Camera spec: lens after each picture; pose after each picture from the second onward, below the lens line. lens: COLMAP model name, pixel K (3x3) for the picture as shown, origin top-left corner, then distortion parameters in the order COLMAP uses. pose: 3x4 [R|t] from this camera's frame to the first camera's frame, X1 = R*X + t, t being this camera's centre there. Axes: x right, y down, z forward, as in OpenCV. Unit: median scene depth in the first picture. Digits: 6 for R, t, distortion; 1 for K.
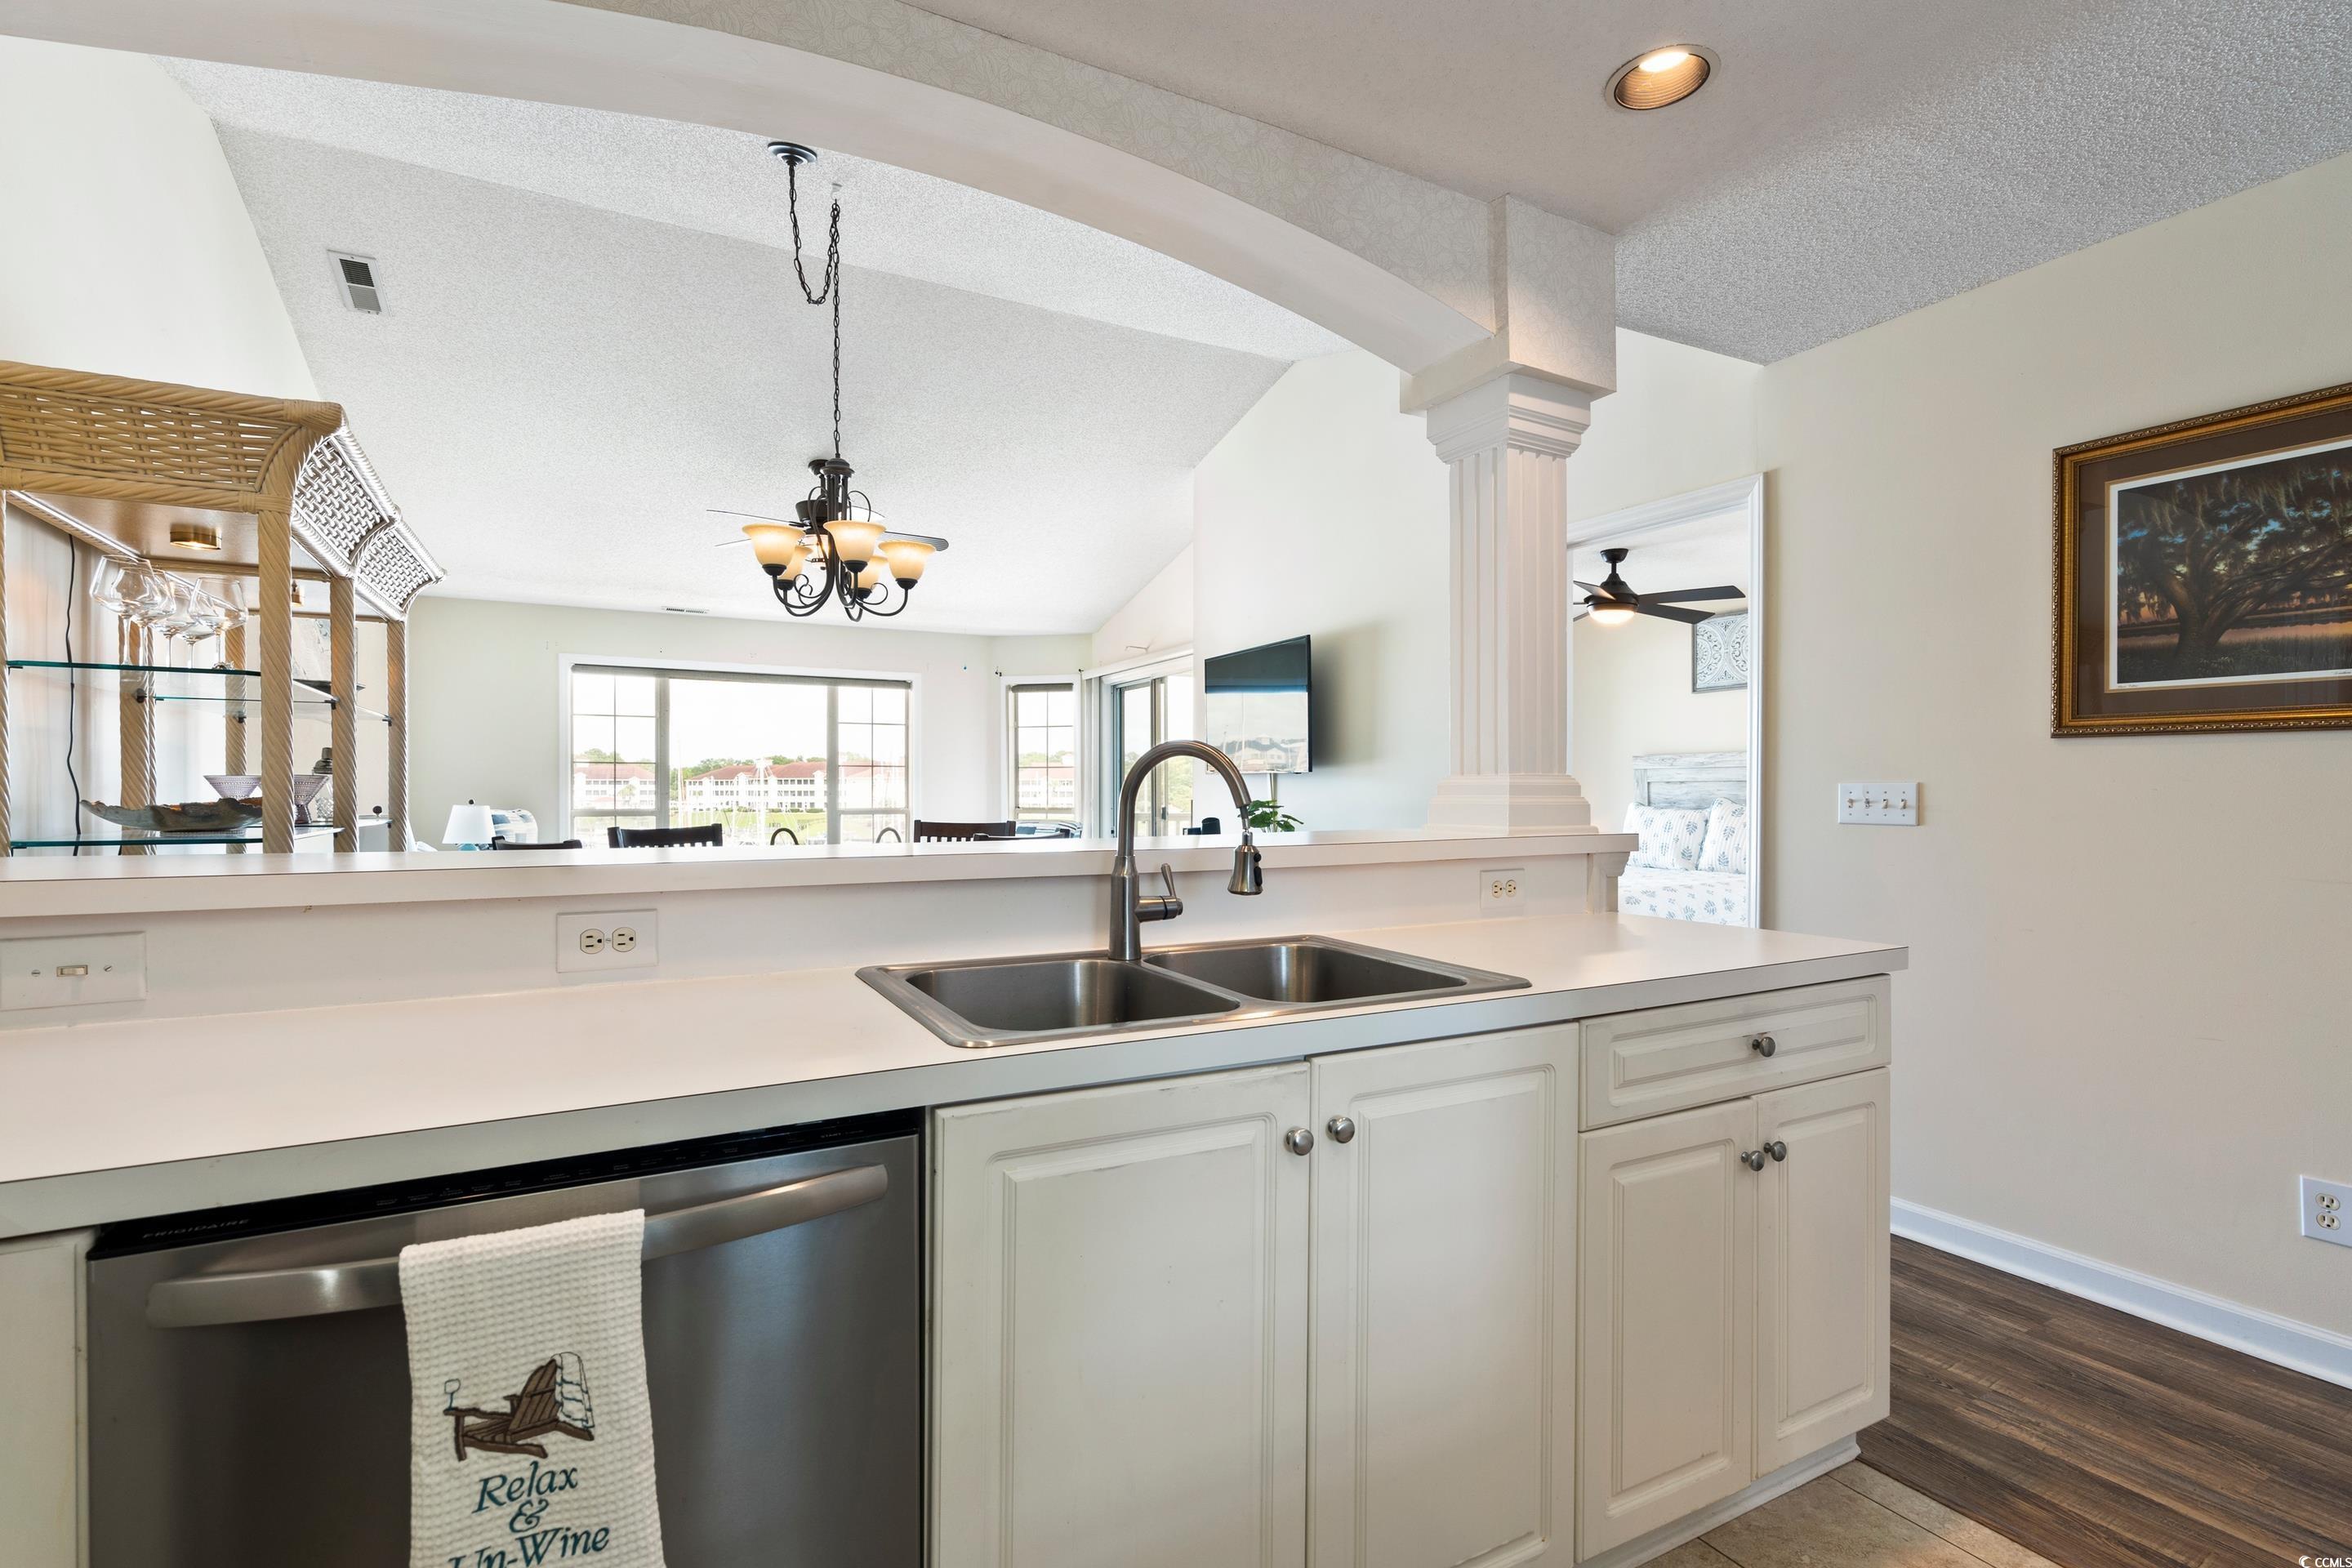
lens RADIAL K [[1090.7, 0, 1157.9], [0, 1090.7, 794.3], [0, 0, 1]] dist [-0.000326, -0.000372]
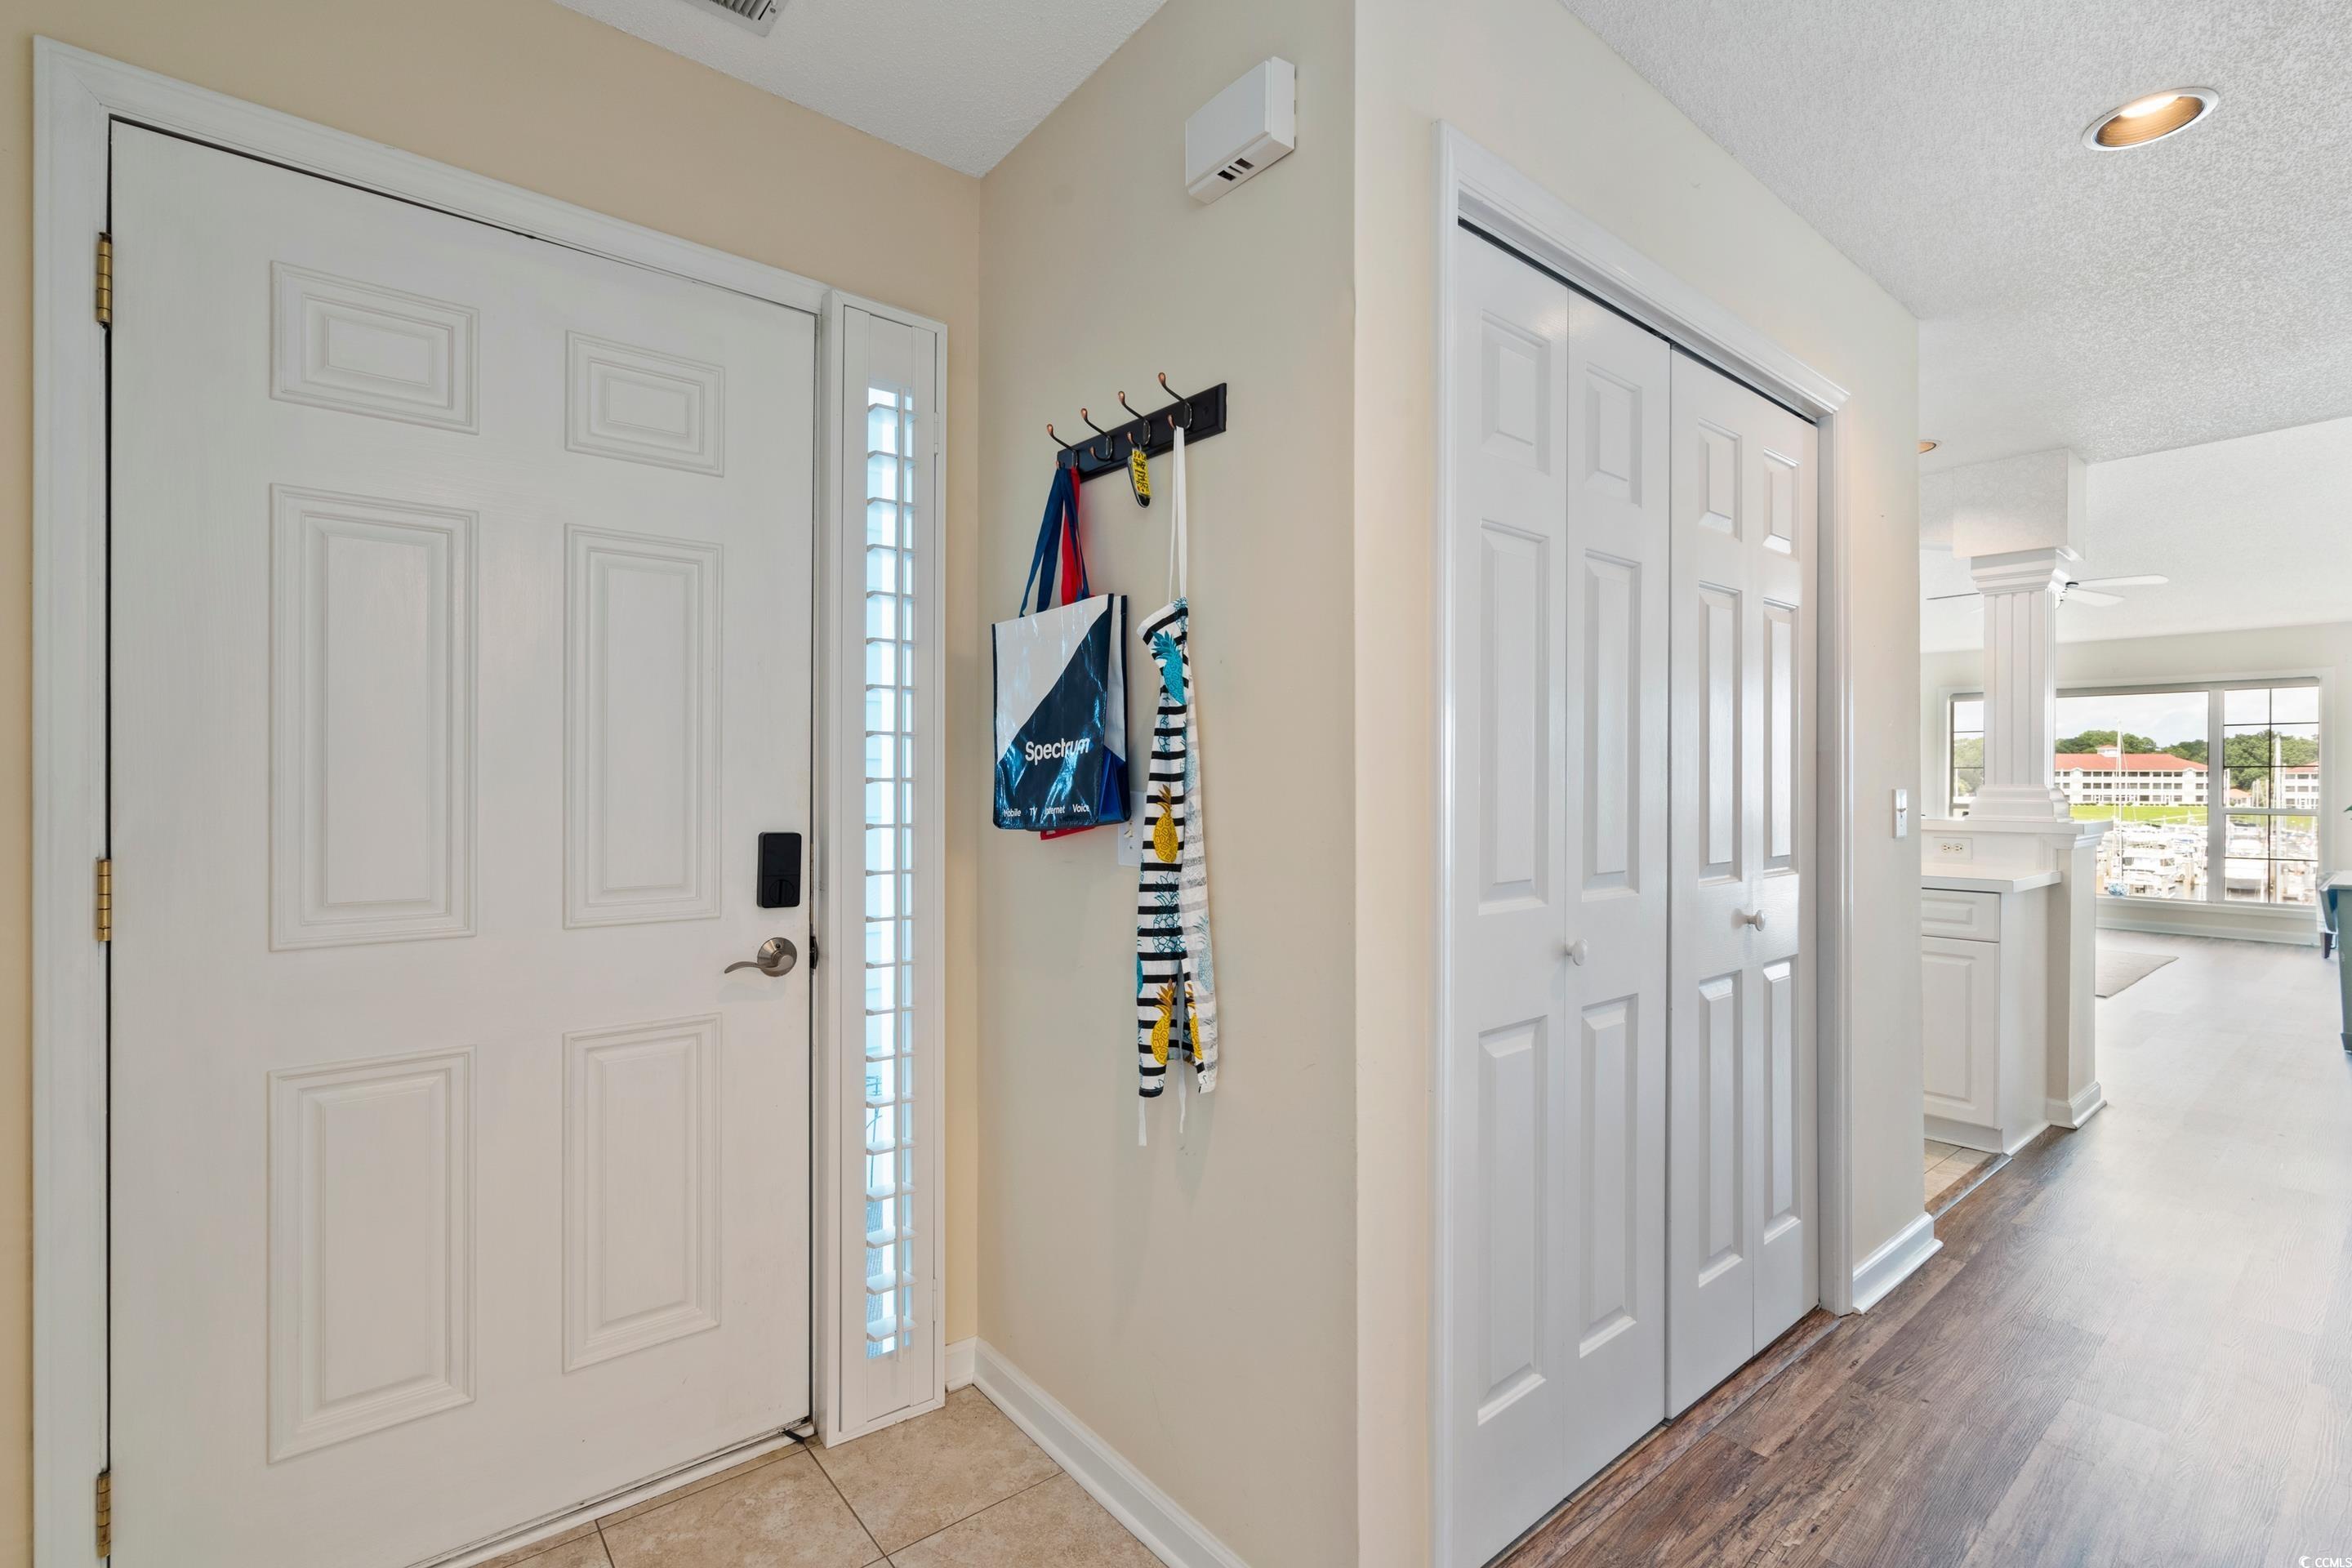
lens RADIAL K [[1048.2, 0, 1171.6], [0, 1048.2, 777.3], [0, 0, 1]] dist [-0.014755, 0.003674]
pose [[0.191021, -0.003772, -0.981579, 0.513354], [-0.006742, 0.999964, -0.005155, -0.003878], [0.981563, 0.007602, 0.190988, -0.176307]]
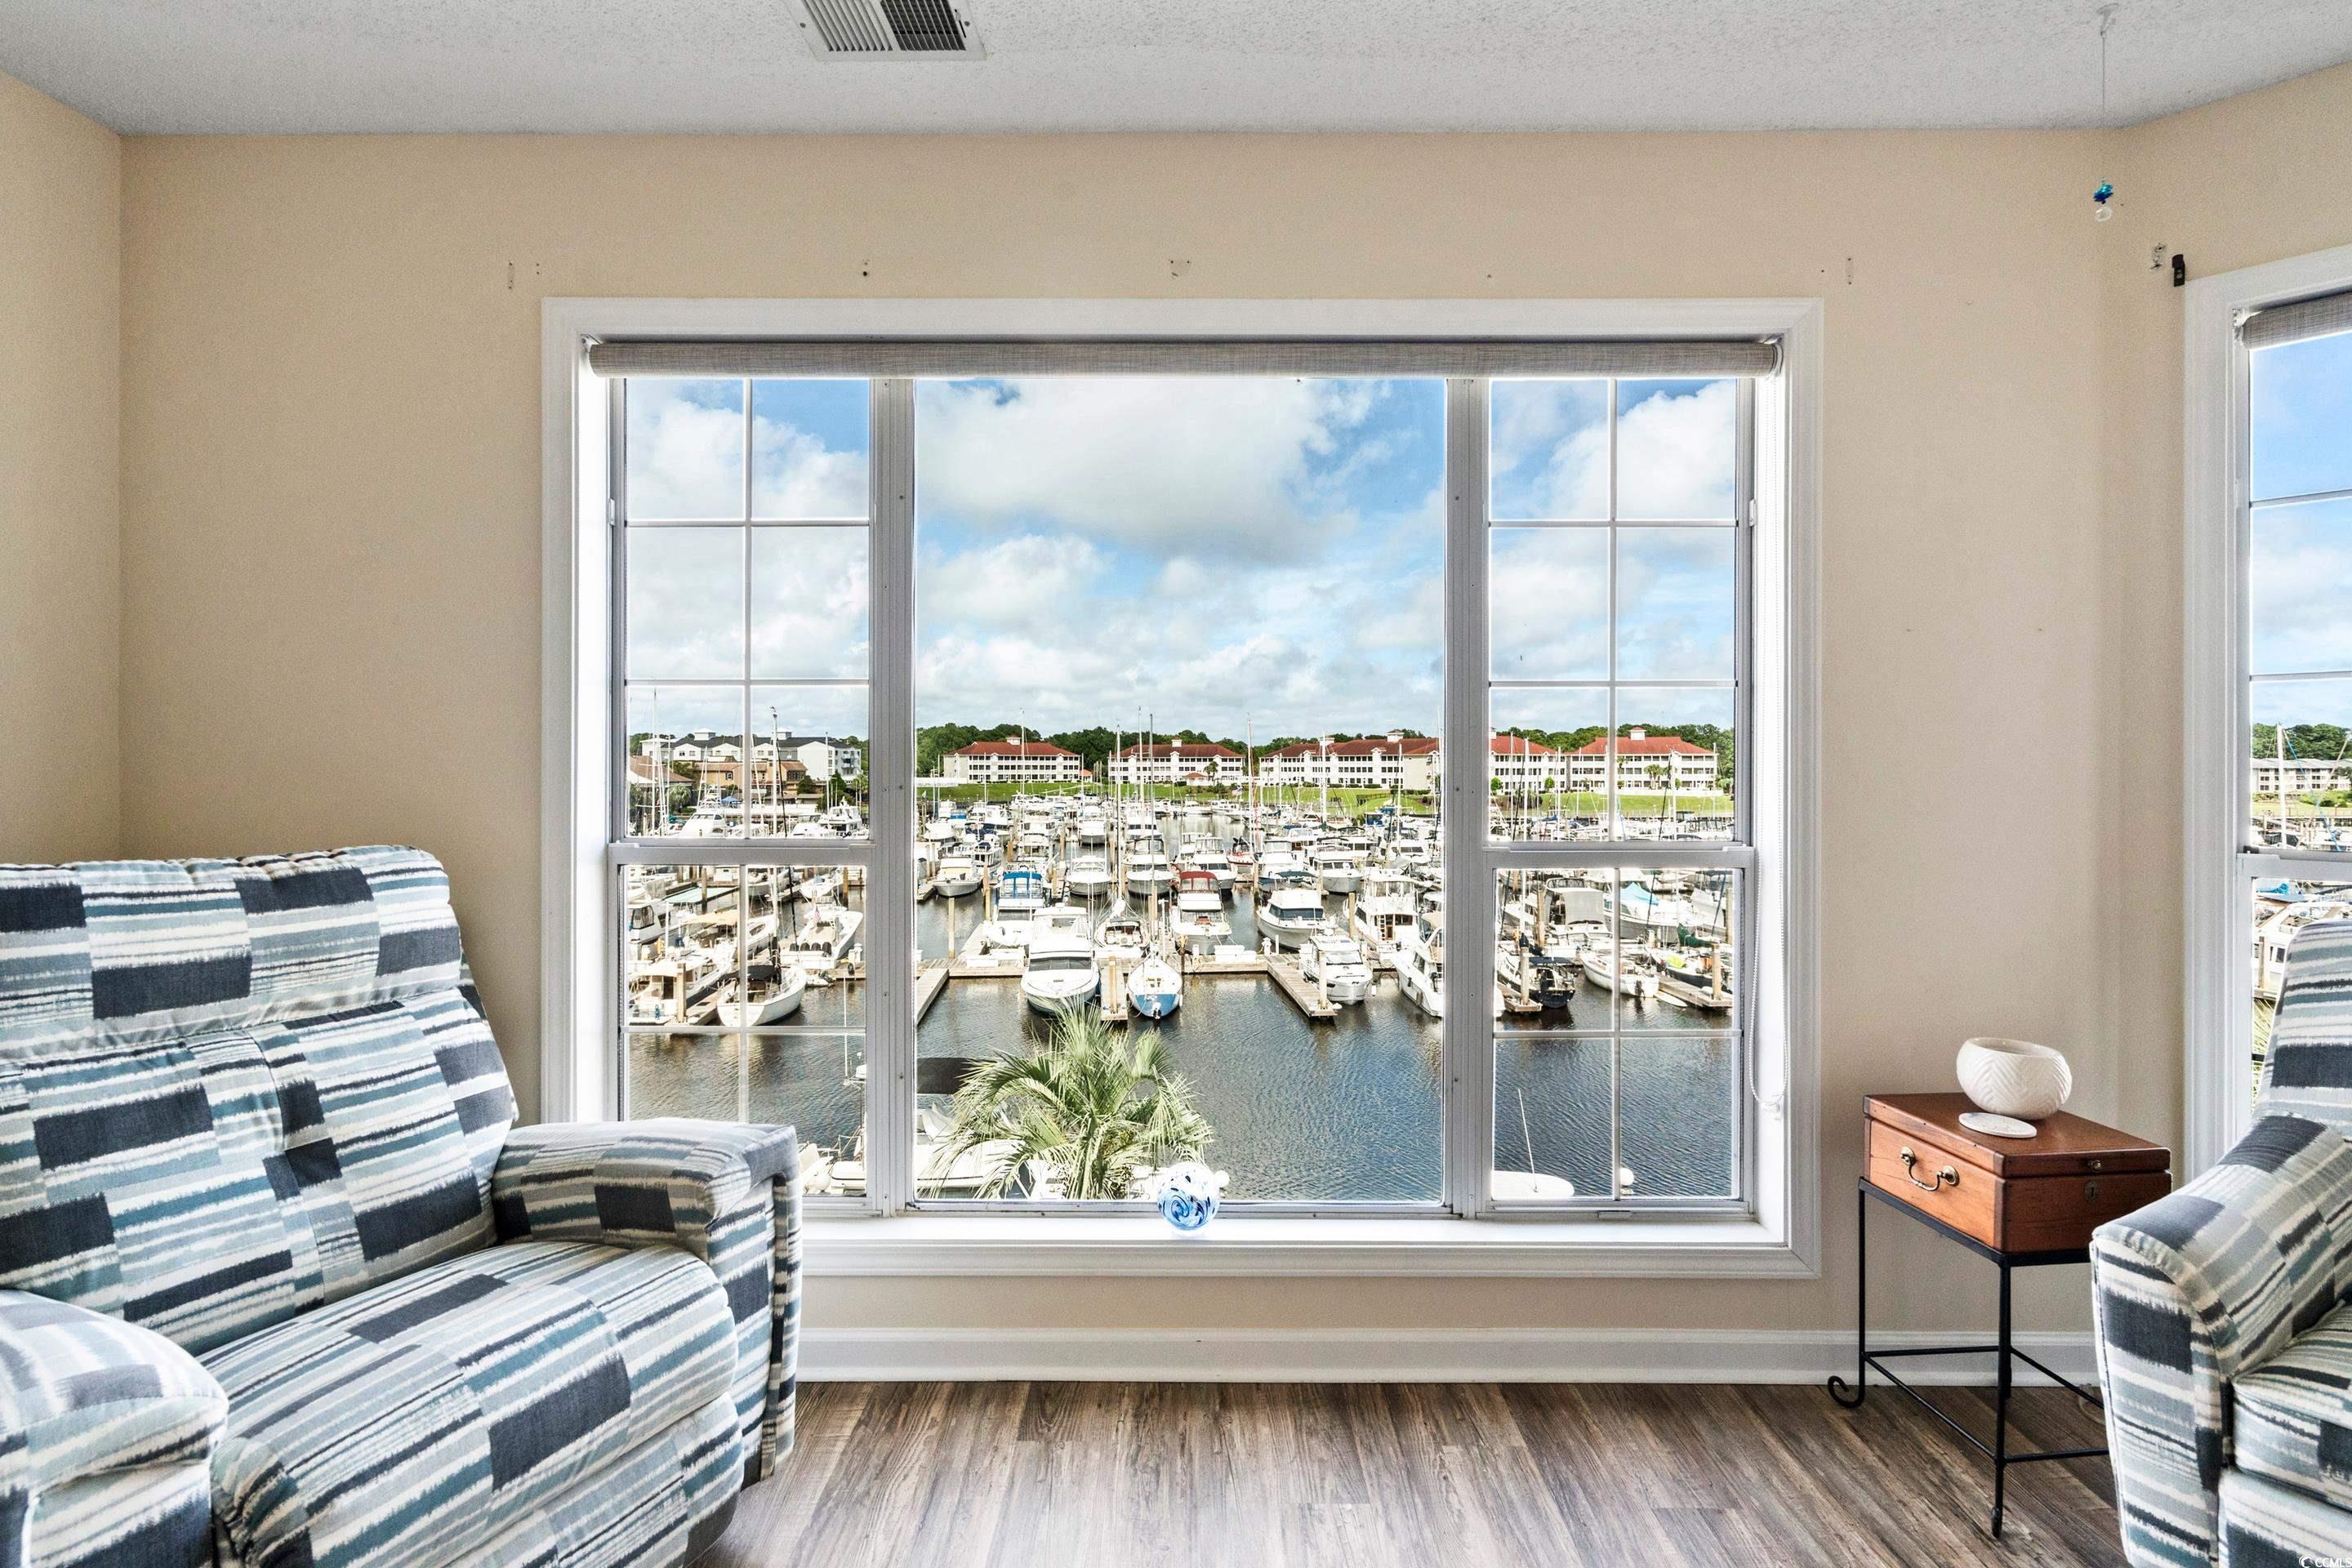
lens RADIAL K [[1048.2, 0, 1171.6], [0, 1048.2, 777.3], [0, 0, 1]] dist [-0.014755, 0.003674]
pose [[0.880432, 0.005289, -0.474142, -0.256907], [-0.002235, 0.999973, 0.007005, -0.004204], [0.474166, -0.005108, 0.880420, 0.792746]]
